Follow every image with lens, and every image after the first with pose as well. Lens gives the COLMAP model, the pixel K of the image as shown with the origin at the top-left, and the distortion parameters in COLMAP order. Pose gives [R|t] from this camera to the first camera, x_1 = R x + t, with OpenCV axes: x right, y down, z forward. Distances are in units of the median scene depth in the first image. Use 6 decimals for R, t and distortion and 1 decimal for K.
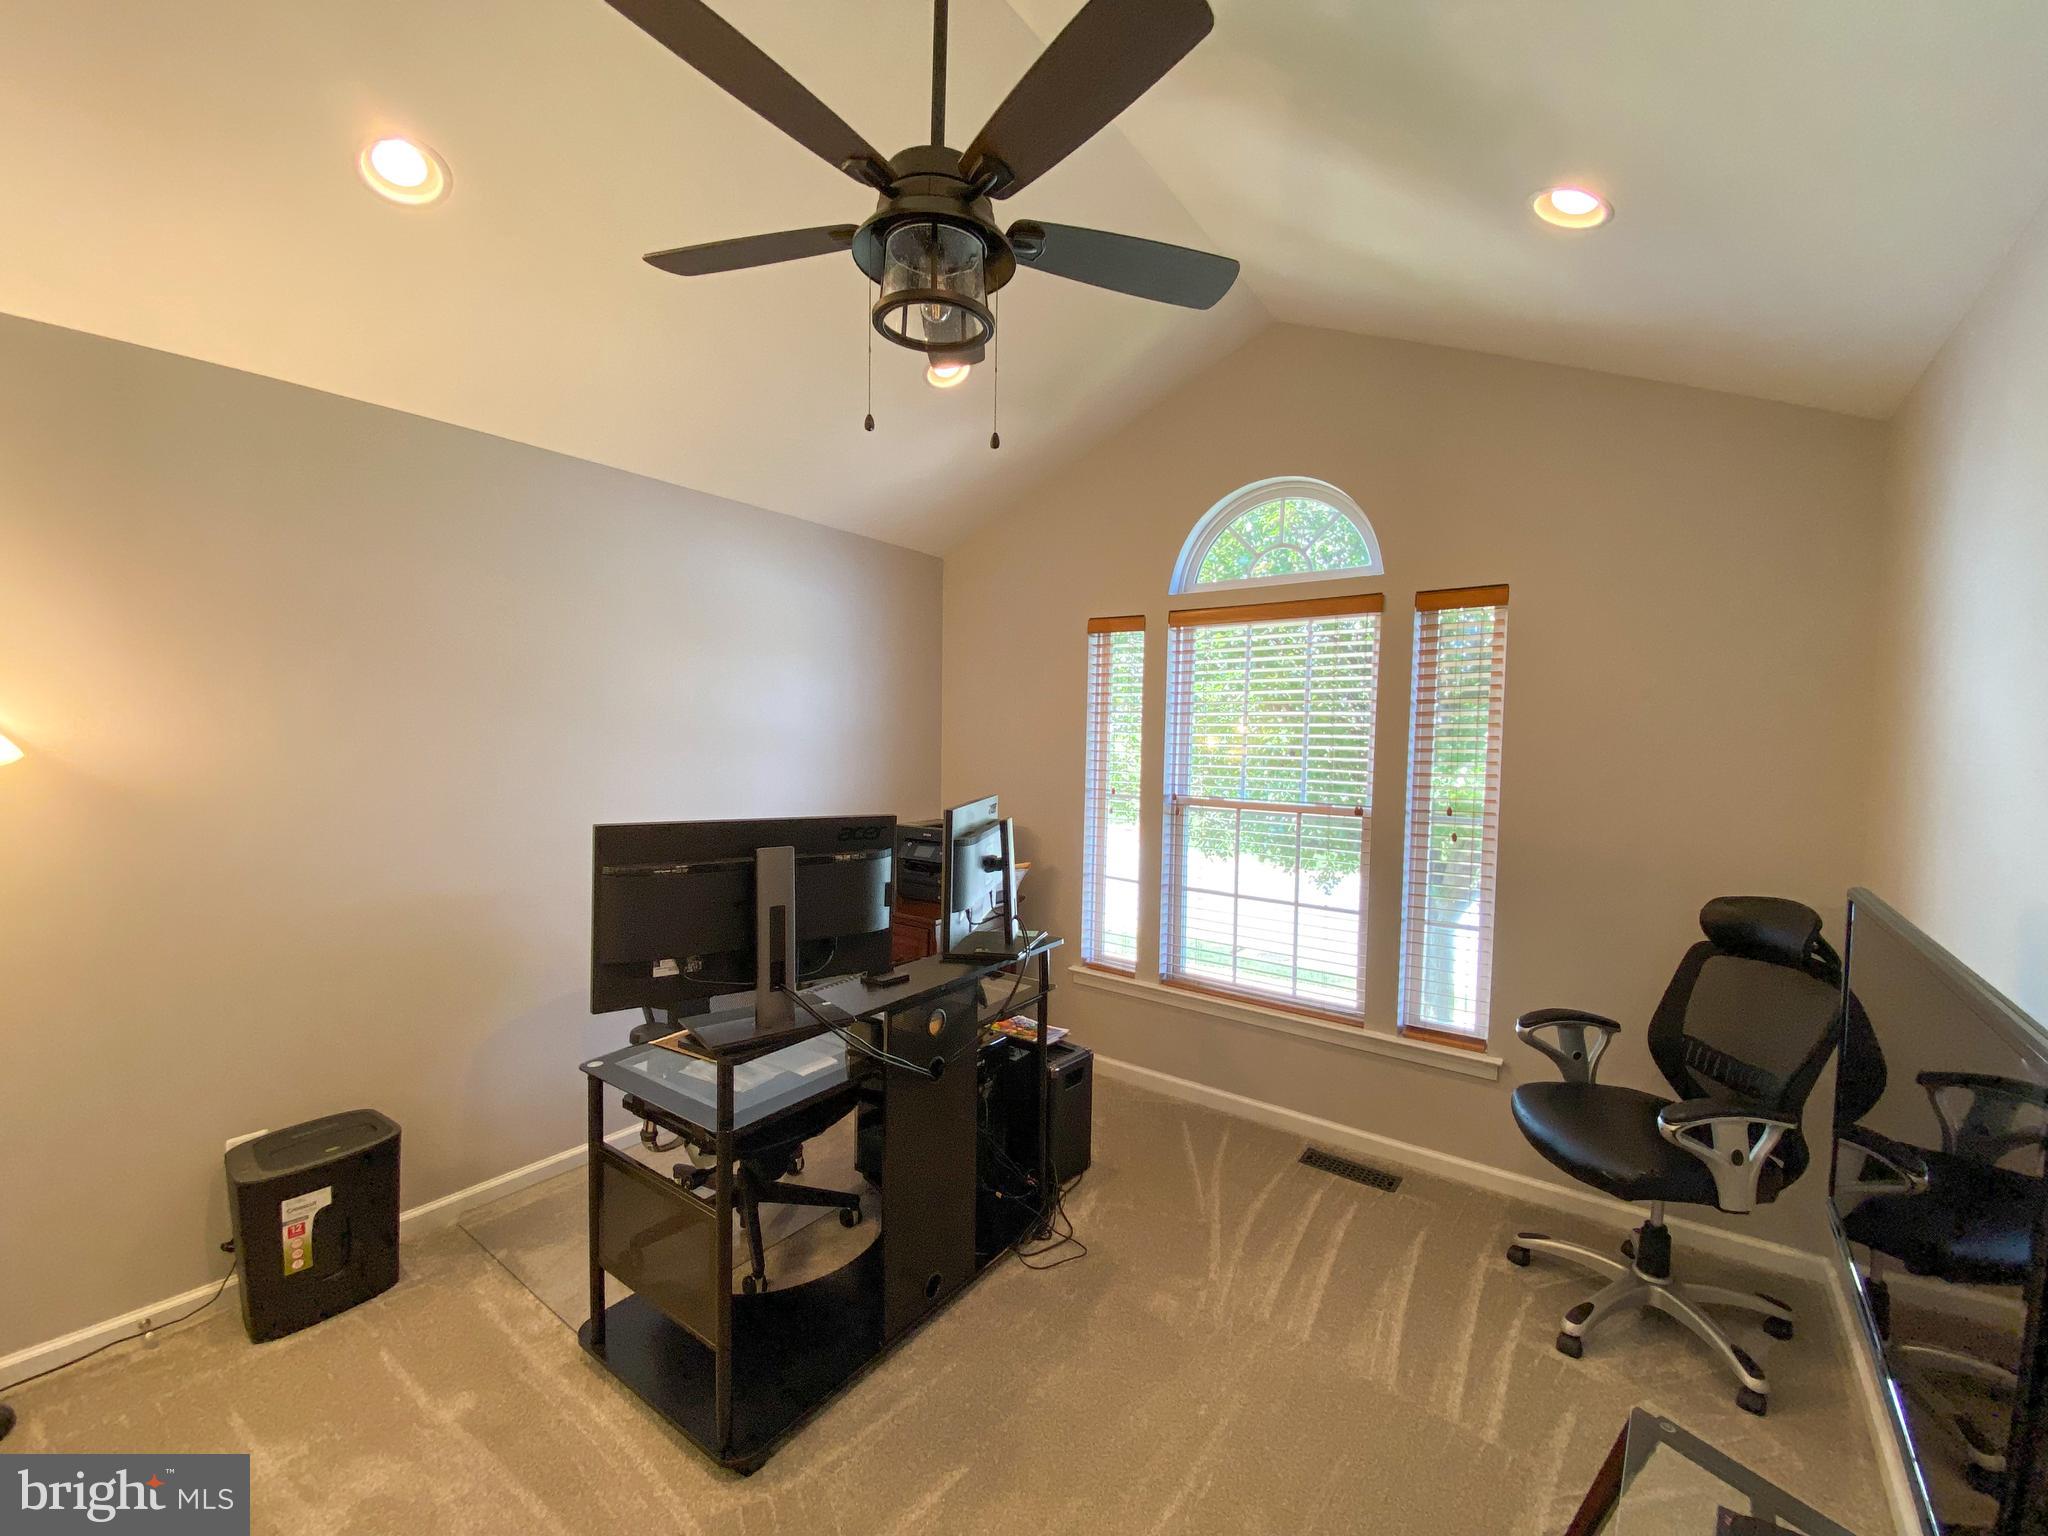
lens RADIAL K [[830.1, 0, 1023.6], [0, 830.1, 778.6], [0, 0, 1]] dist [0.016251, -0.019221]
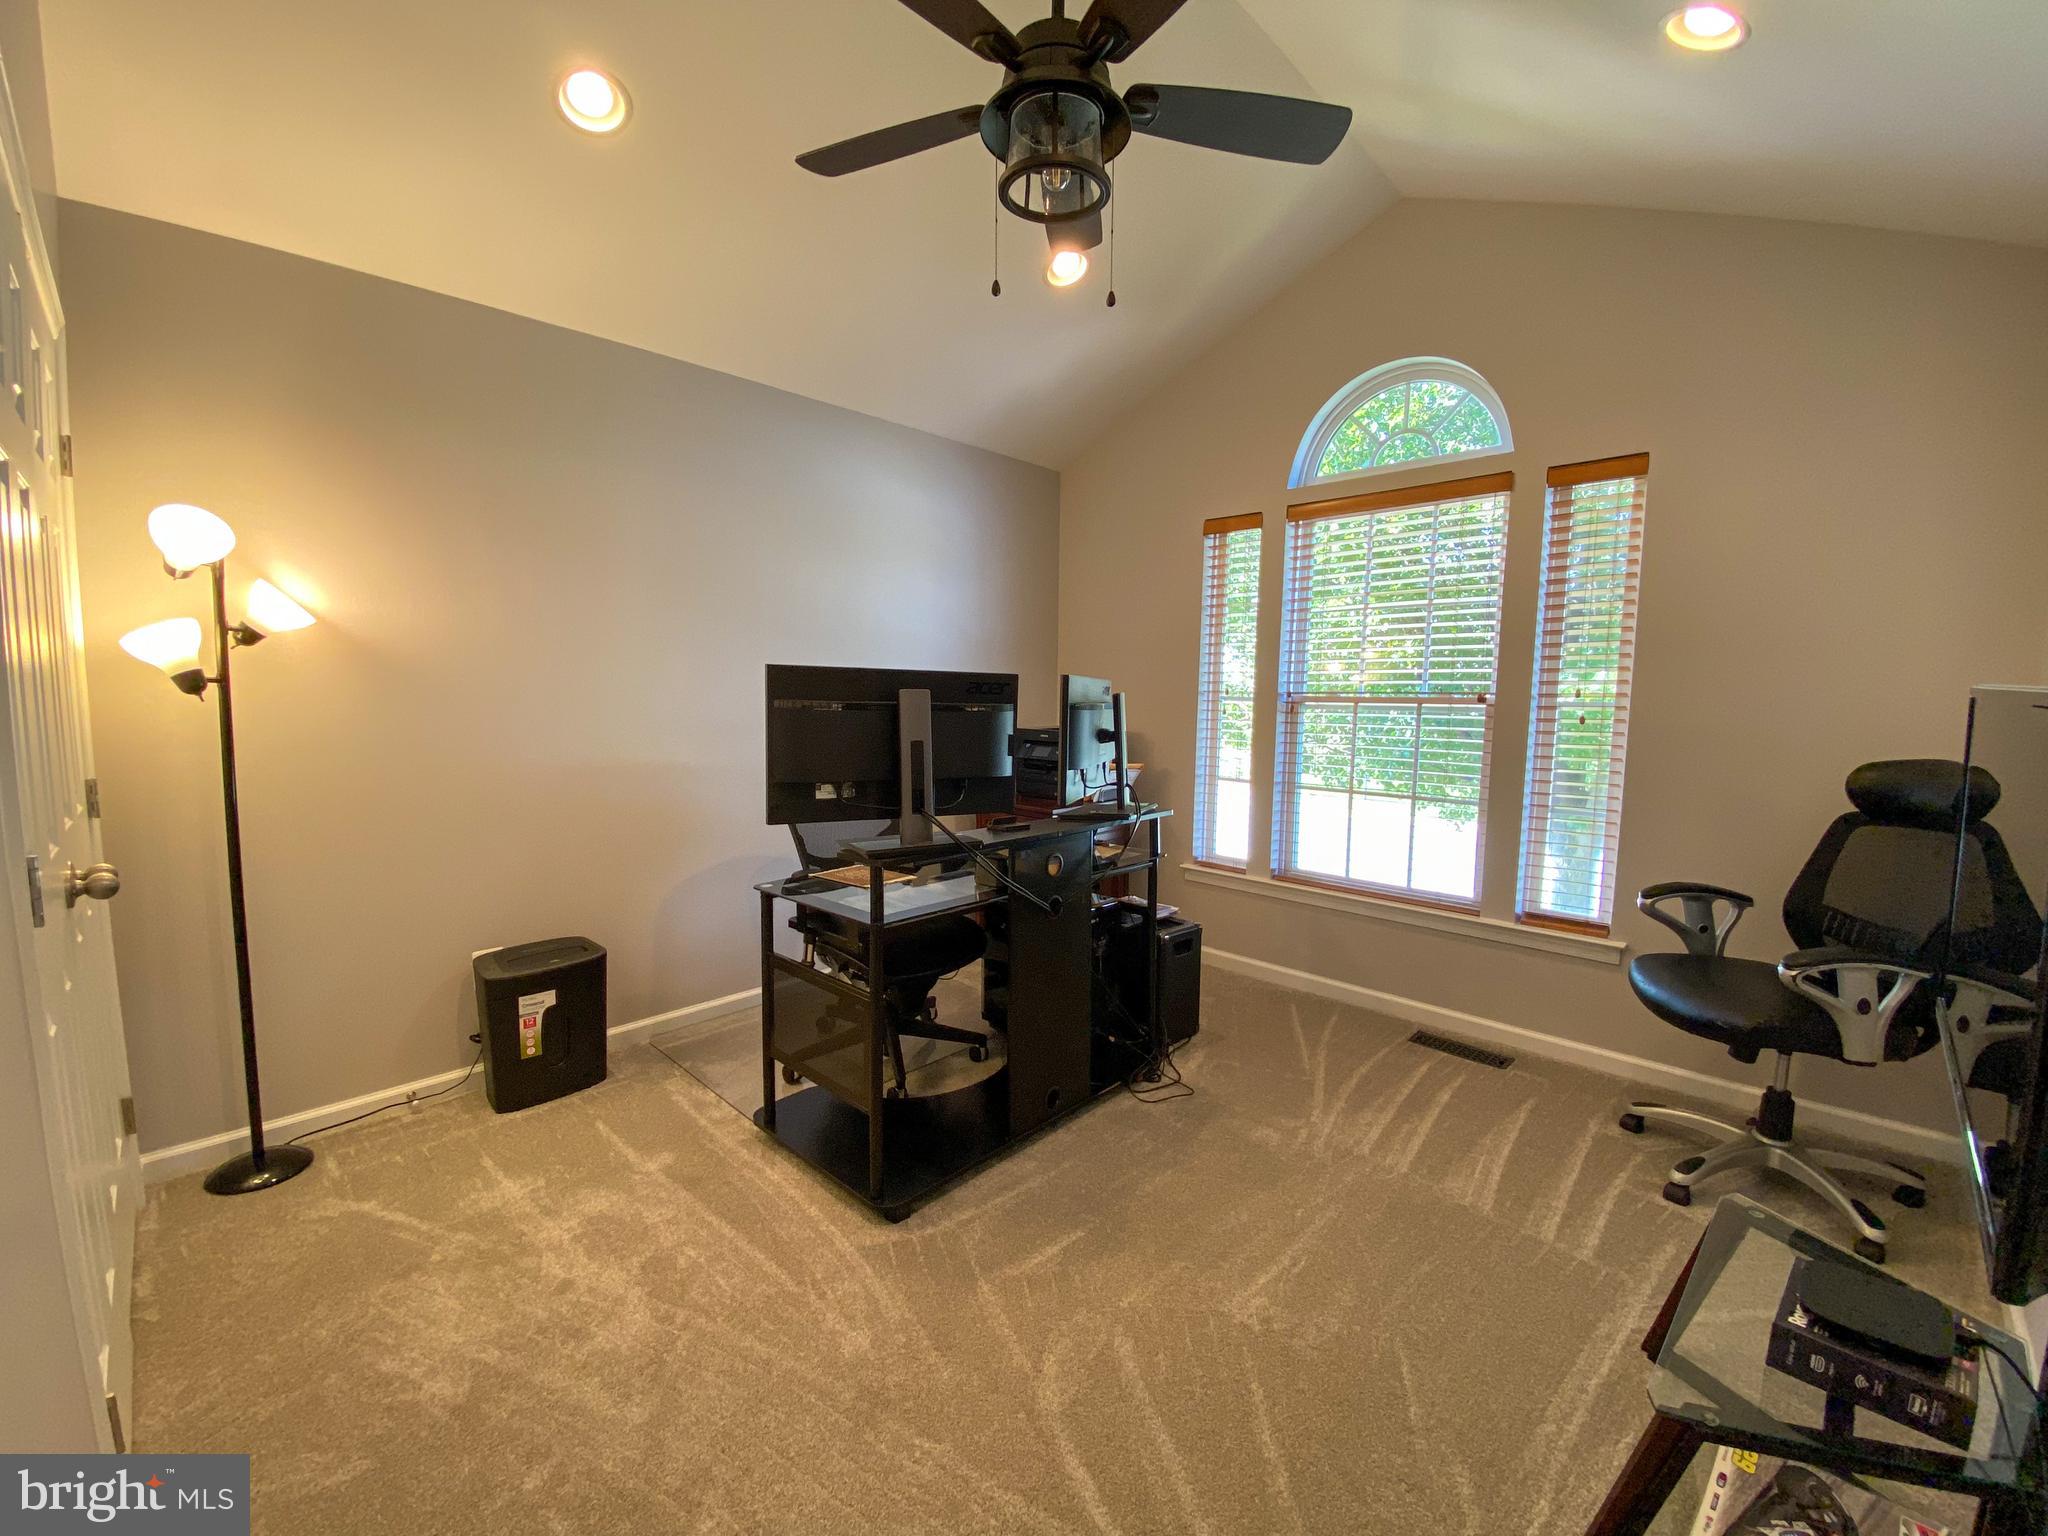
lens RADIAL K [[830.1, 0, 1023.6], [0, 830.1, 778.6], [0, 0, 1]] dist [0.016251, -0.019221]
pose [[0.990226, 0.005995, -0.139342, 0.005934], [0.001253, 0.998653, 0.051866, 0.121184], [0.139465, -0.051534, 0.988885, -0.086733]]
